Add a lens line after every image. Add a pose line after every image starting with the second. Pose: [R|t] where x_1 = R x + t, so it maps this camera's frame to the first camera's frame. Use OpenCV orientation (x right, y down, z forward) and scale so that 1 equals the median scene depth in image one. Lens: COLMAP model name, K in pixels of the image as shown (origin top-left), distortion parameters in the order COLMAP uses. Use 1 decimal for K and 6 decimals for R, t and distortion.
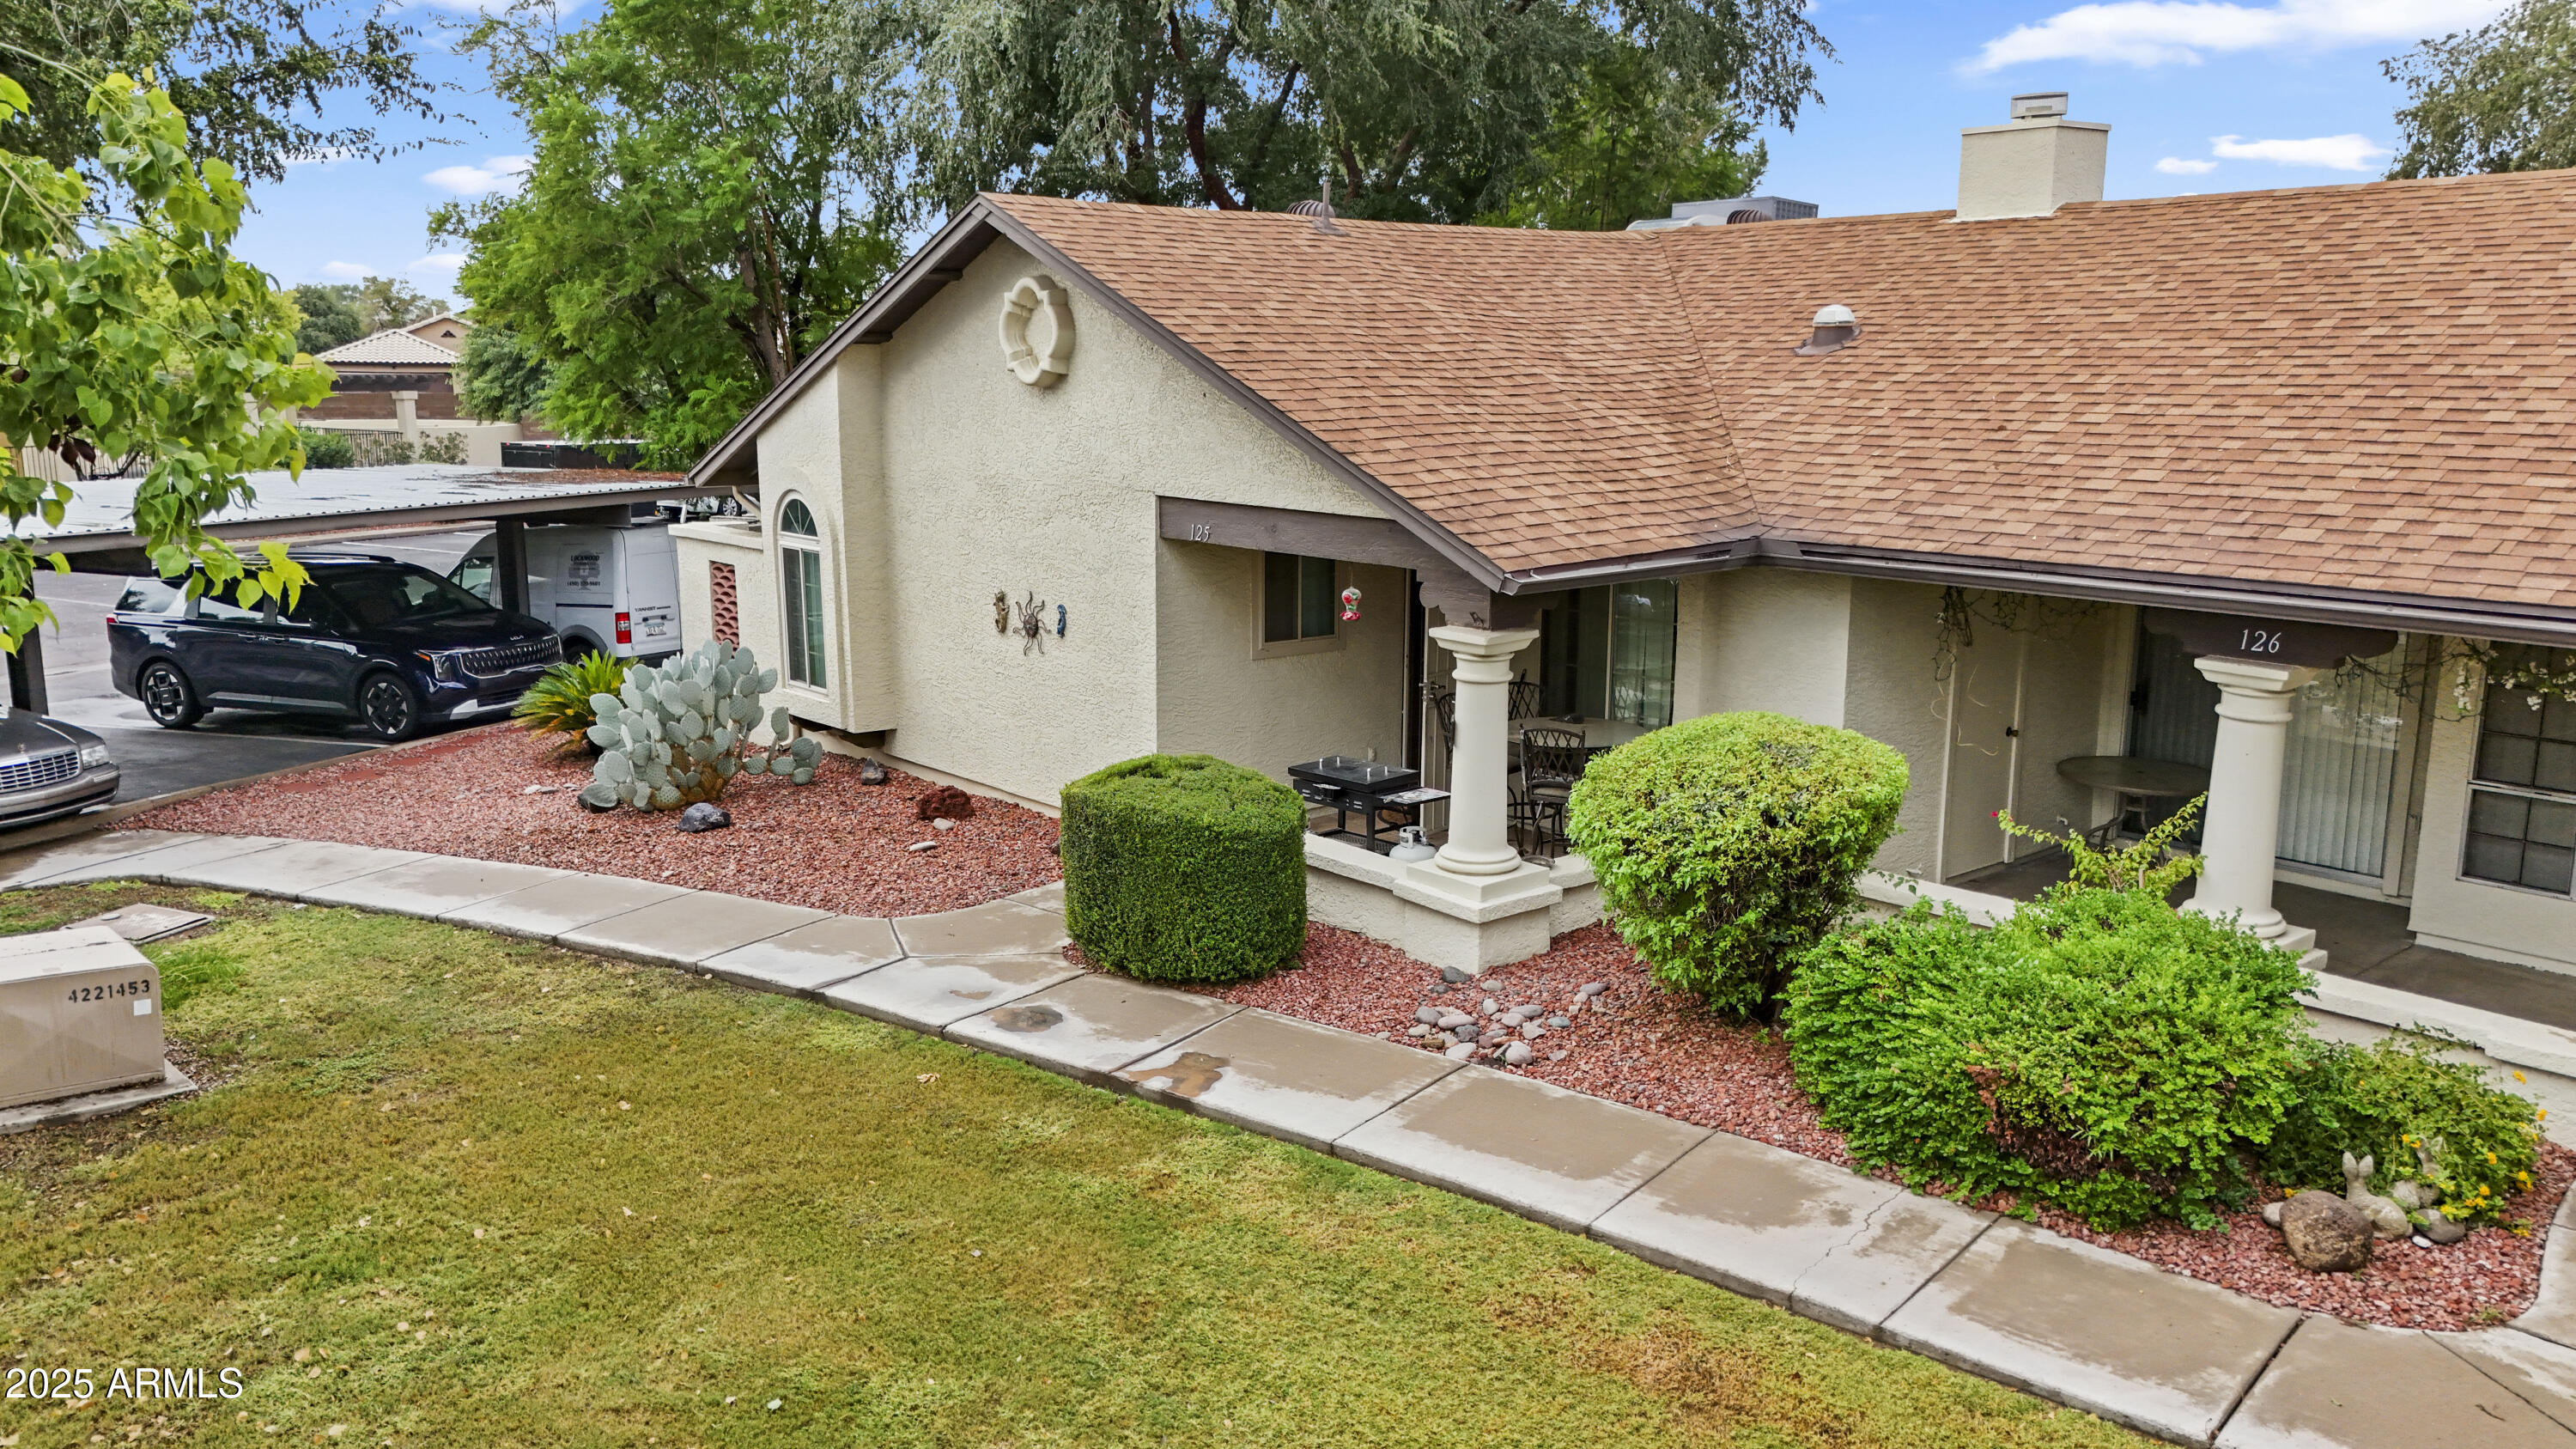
lens RADIAL K [[1862.2, 0, 1282.1], [0, 1862.2, 717.5], [0, 0, 1]] dist [0.051306, -0.001191]
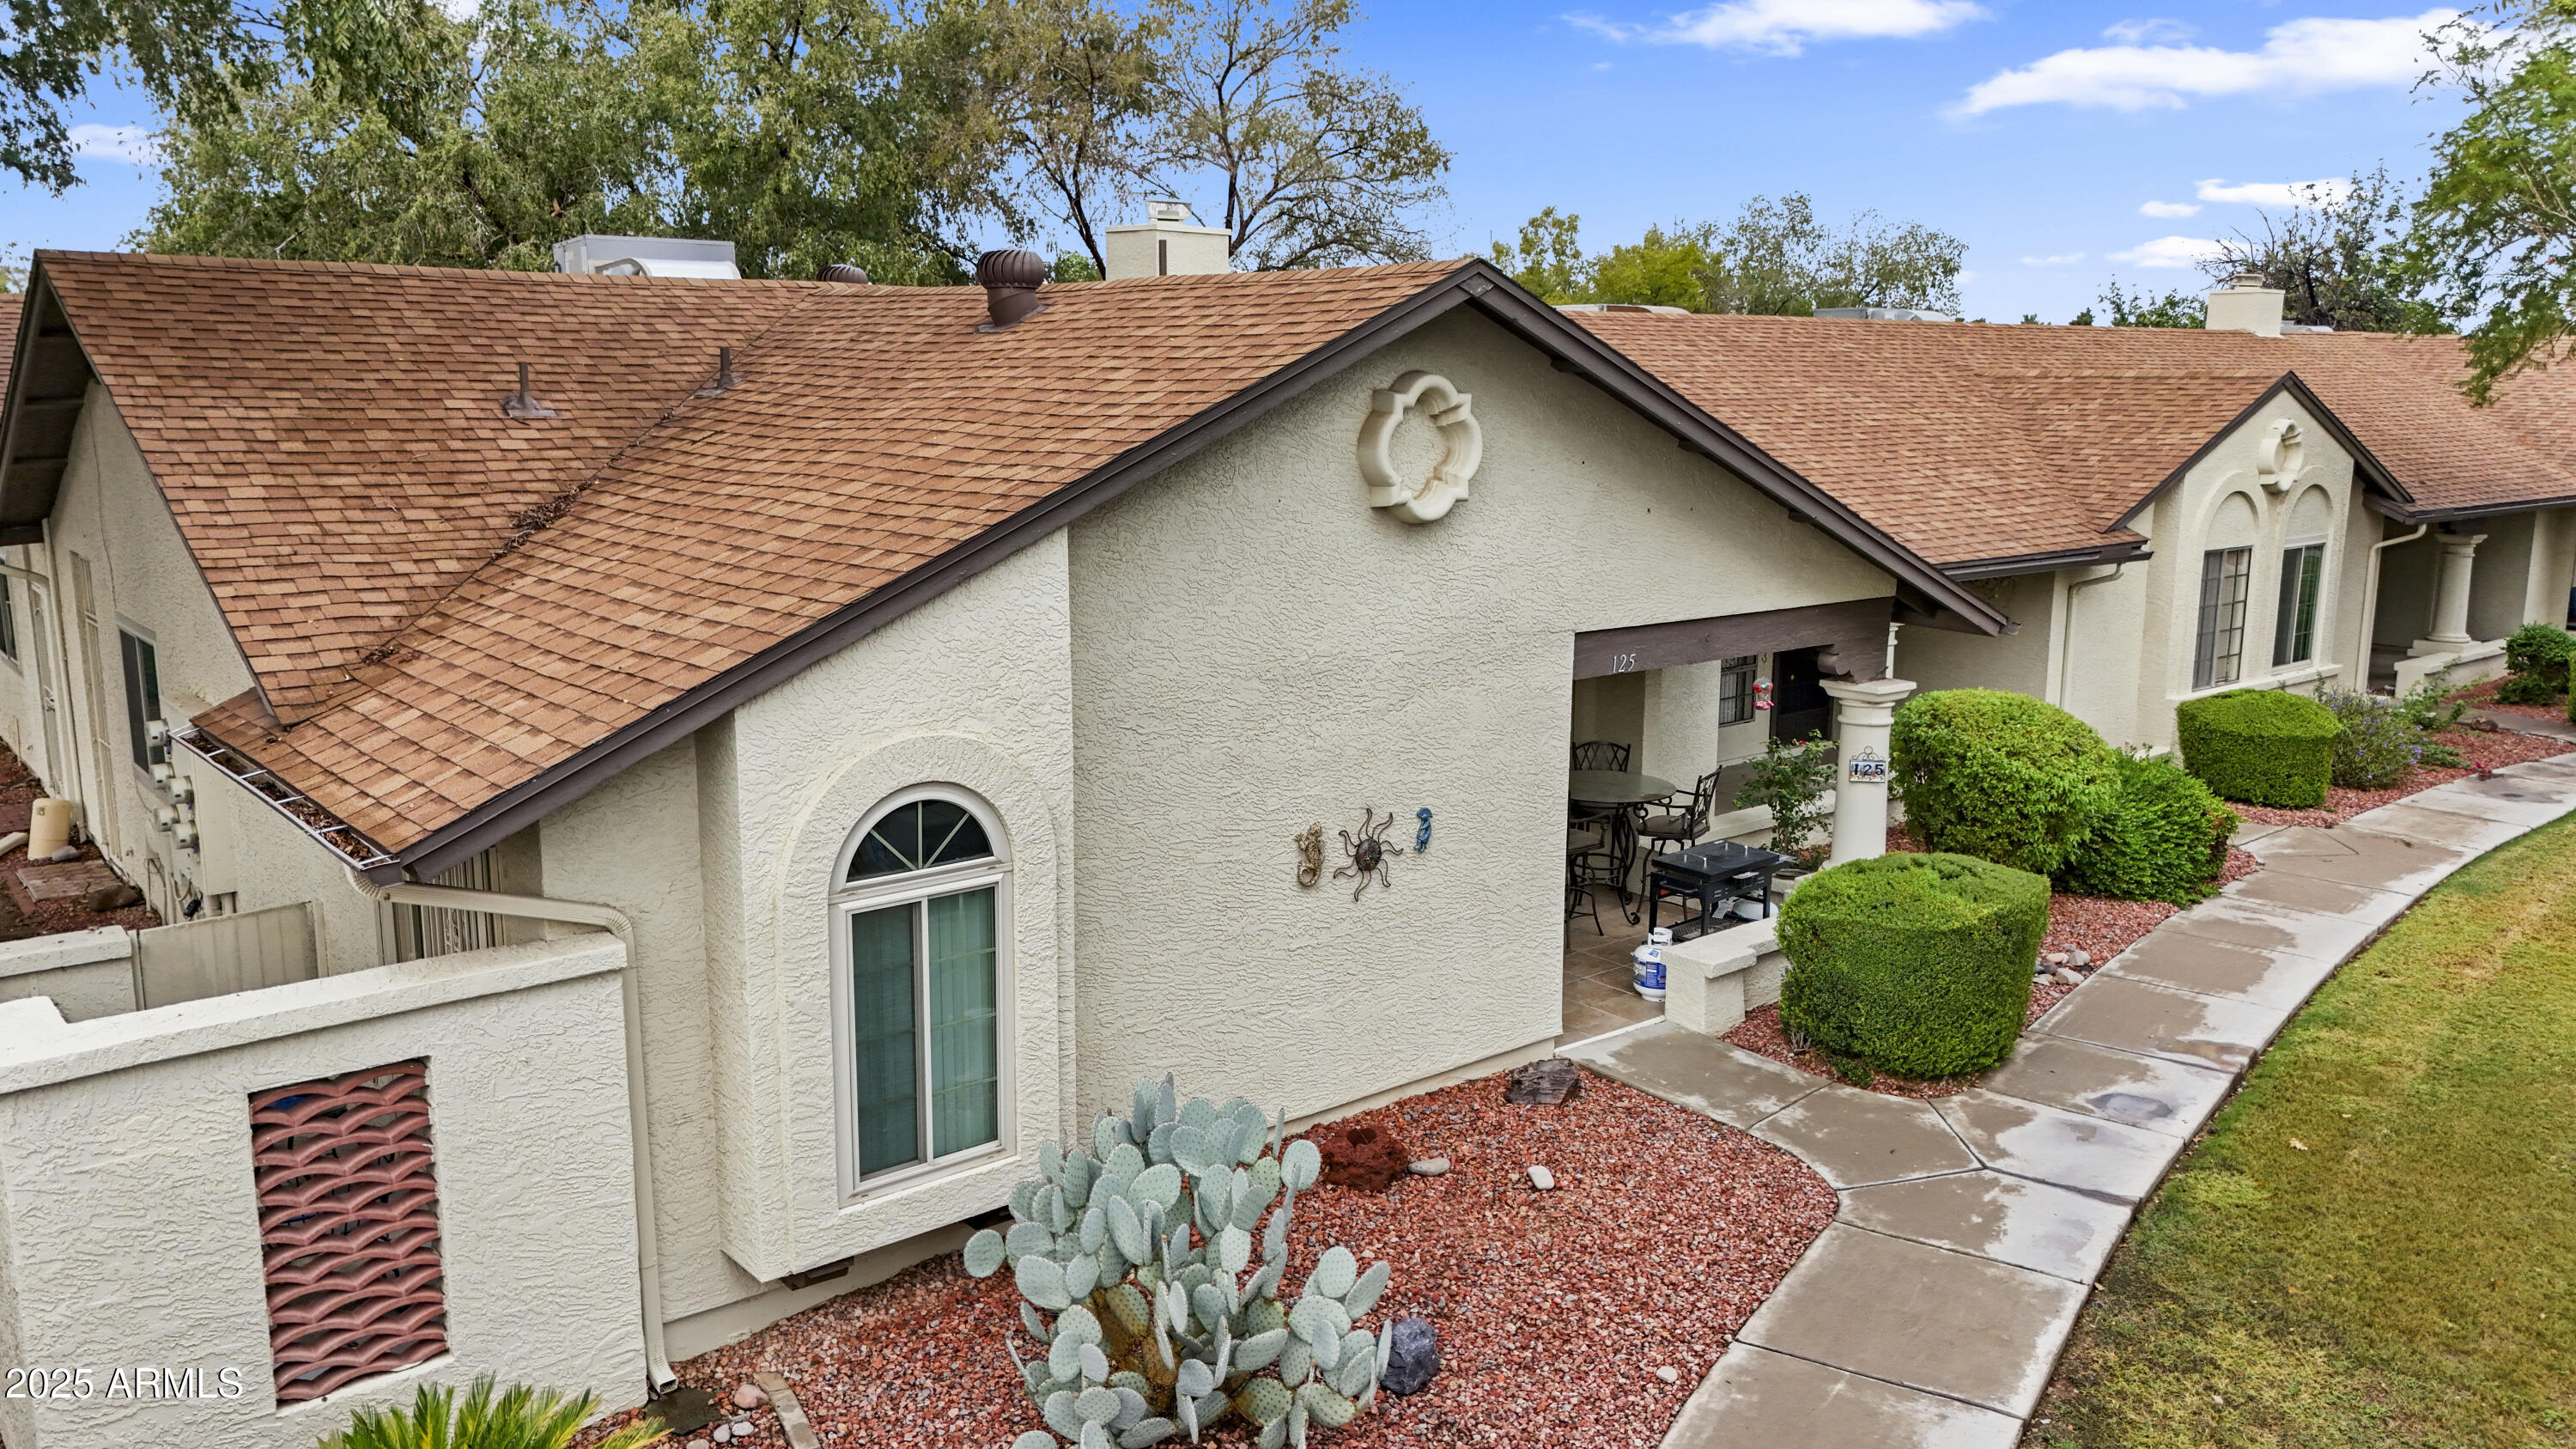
lens RADIAL K [[1862.2, 0, 1282.1], [0, 1862.2, 717.5], [0, 0, 1]] dist [0.051306, -0.001191]
pose [[0.030582, -0.184027, 0.982445, -0.914942], [0.187773, 0.966463, 0.175188, -0.256462], [-0.981736, 0.179119, 0.064112, 1.088648]]
